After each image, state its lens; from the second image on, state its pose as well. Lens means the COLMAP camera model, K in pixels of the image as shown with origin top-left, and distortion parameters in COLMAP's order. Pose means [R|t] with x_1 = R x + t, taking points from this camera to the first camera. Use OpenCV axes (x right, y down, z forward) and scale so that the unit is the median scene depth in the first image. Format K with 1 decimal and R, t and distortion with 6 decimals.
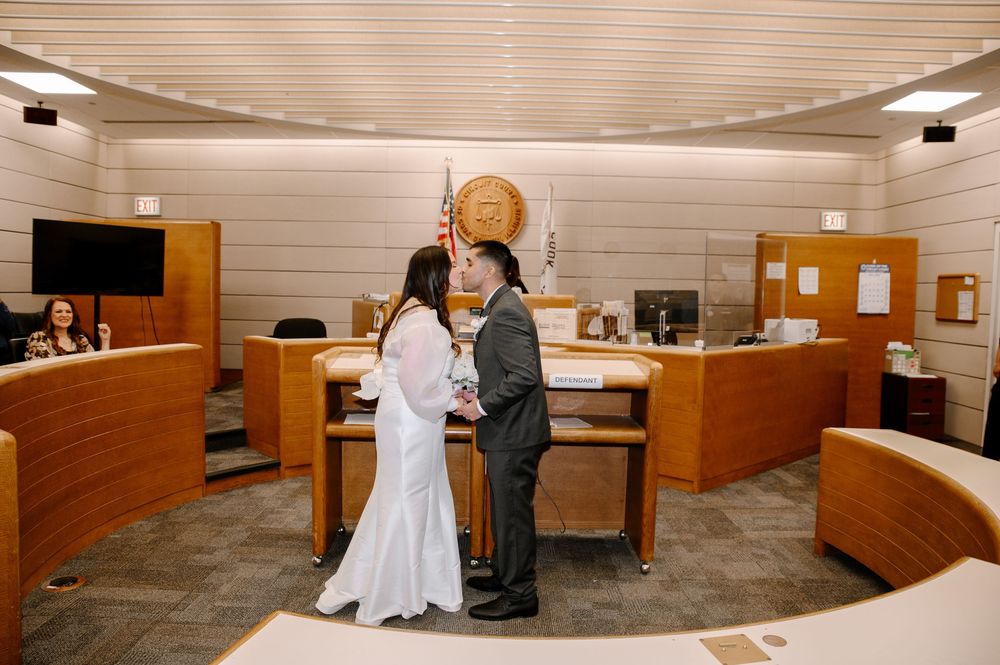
lens RADIAL K [[685.4, 0, 499.3], [0, 685.4, 327.6], [0, 0, 1]] dist [-0.130231, 0.086976]
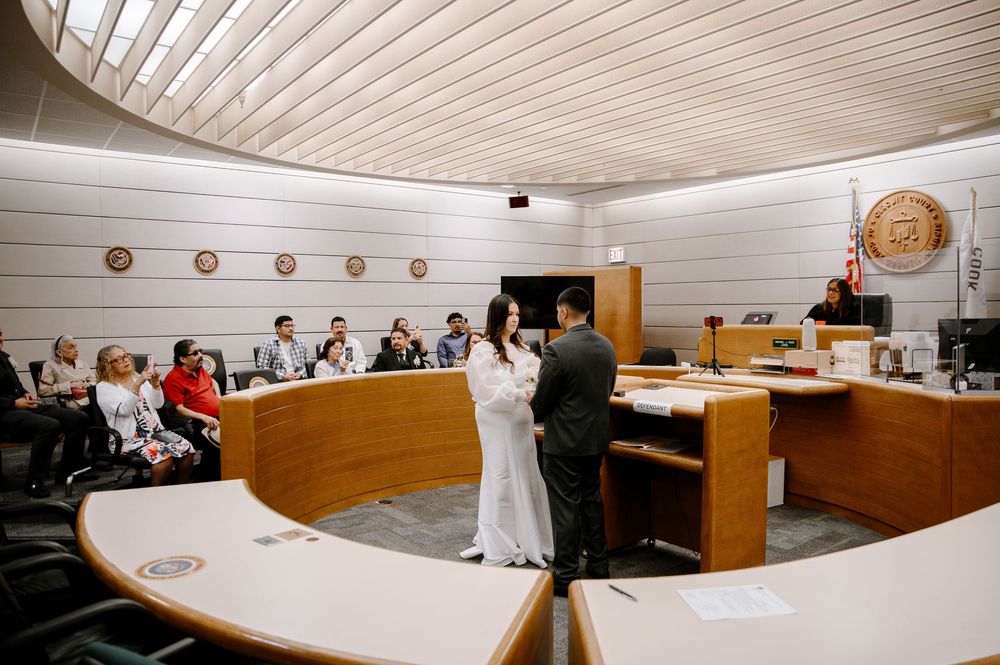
lens RADIAL K [[708.1, 0, 500.0], [0, 708.1, 332.5], [0, 0, 1]] dist [-0.134682, 0.096226]
pose [[0.607003, -0.005140, -0.794683, 0.582153], [-0.022175, 0.999480, -0.023402, -0.007939], [0.794390, 0.031827, 0.606574, 0.075395]]
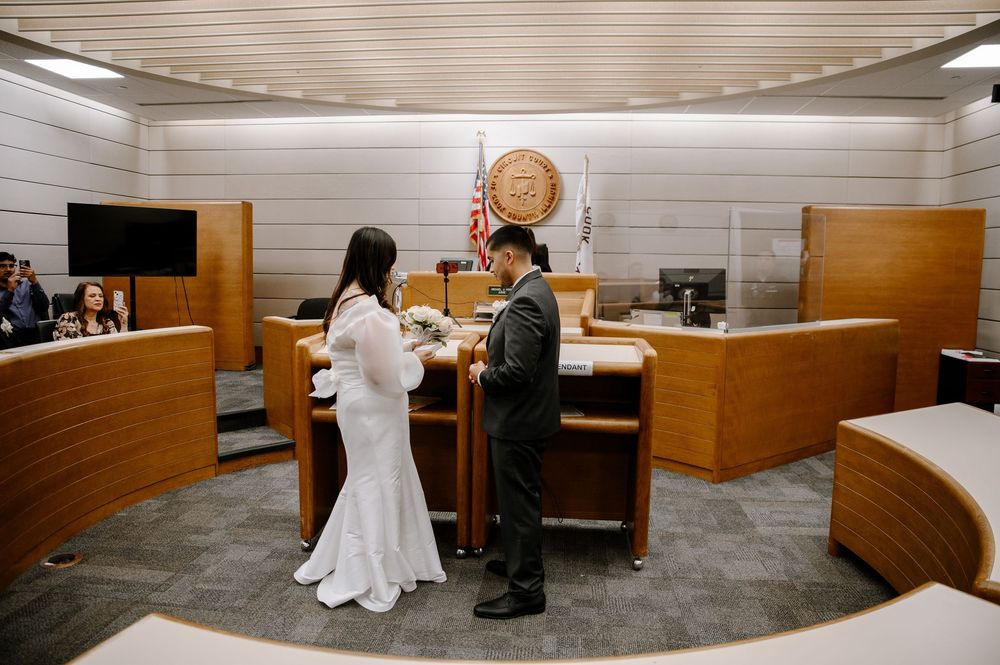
lens RADIAL K [[689.6, 0, 503.3], [0, 689.6, 332.5], [0, 0, 1]] dist [-0.131115, 0.093488]
pose [[0.995380, 0.002826, -0.095970, 0.079931], [0.001554, 0.998962, 0.045531, -0.010142], [0.095999, -0.045470, 0.994342, 0.026121]]
